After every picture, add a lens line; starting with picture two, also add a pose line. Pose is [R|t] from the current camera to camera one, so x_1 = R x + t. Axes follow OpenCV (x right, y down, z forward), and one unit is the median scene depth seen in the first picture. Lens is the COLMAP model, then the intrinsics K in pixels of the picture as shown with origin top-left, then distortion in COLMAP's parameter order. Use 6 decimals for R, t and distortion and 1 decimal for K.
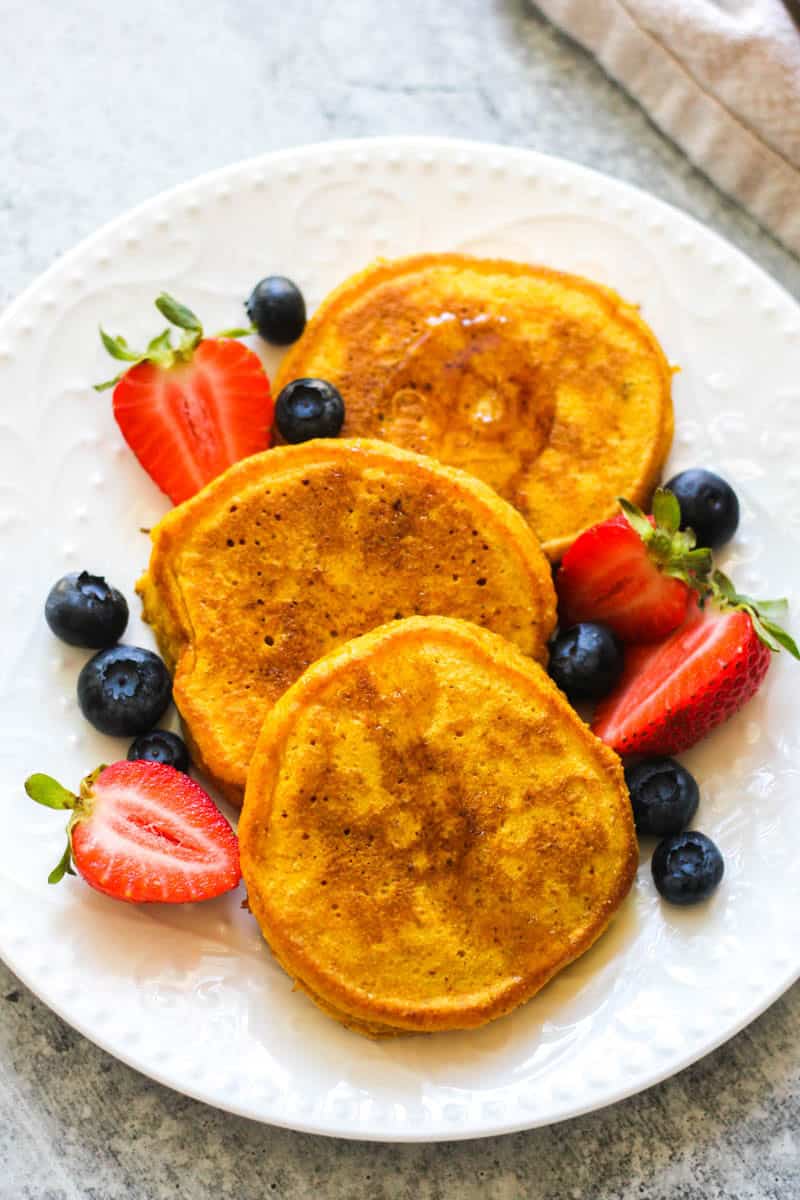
lens RADIAL K [[2911.3, 0, 400.0], [0, 2911.3, 600.0], [0, 0, 1]] dist [-0.062795, -0.247410]
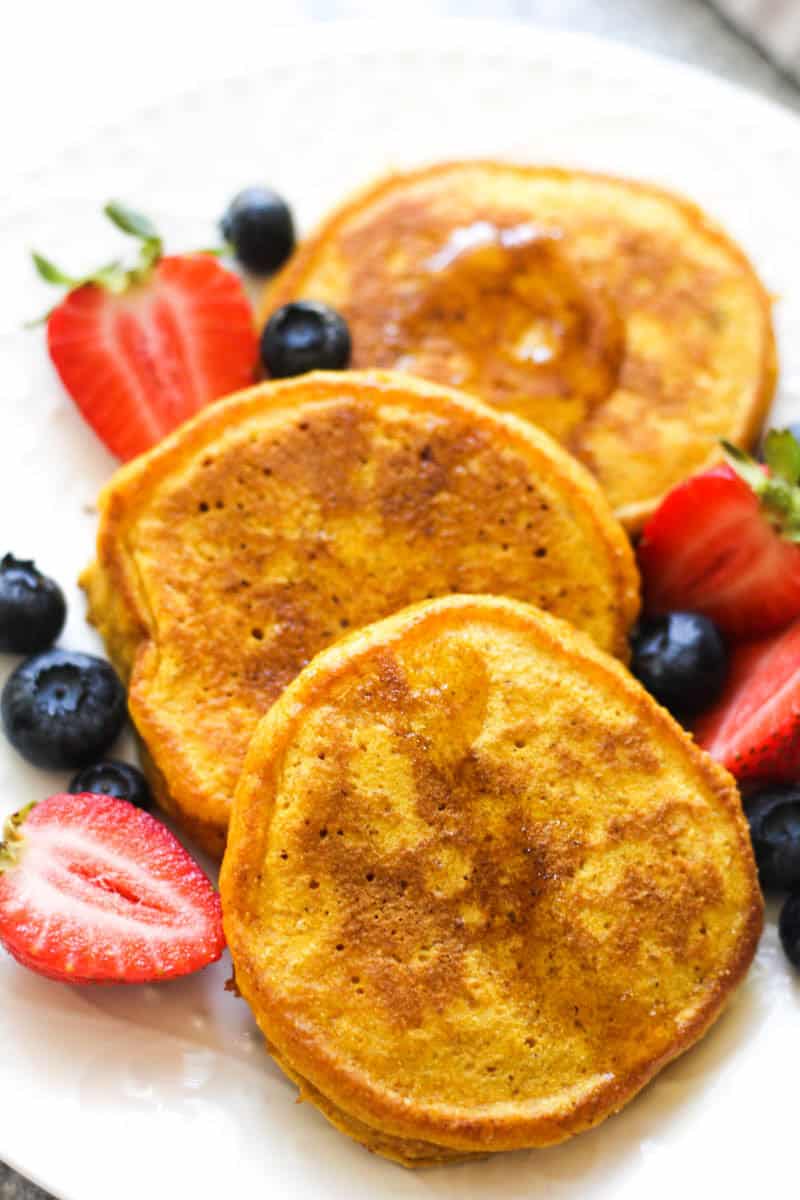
lens RADIAL K [[2911.3, 0, 400.0], [0, 2911.3, 600.0], [0, 0, 1]] dist [-0.062795, -0.247410]
pose [[0.999620, -0.012139, 0.024743, -0.027420], [0.014498, 0.995130, -0.097499, 0.080192], [-0.023439, 0.097821, 0.994928, 0.263080]]
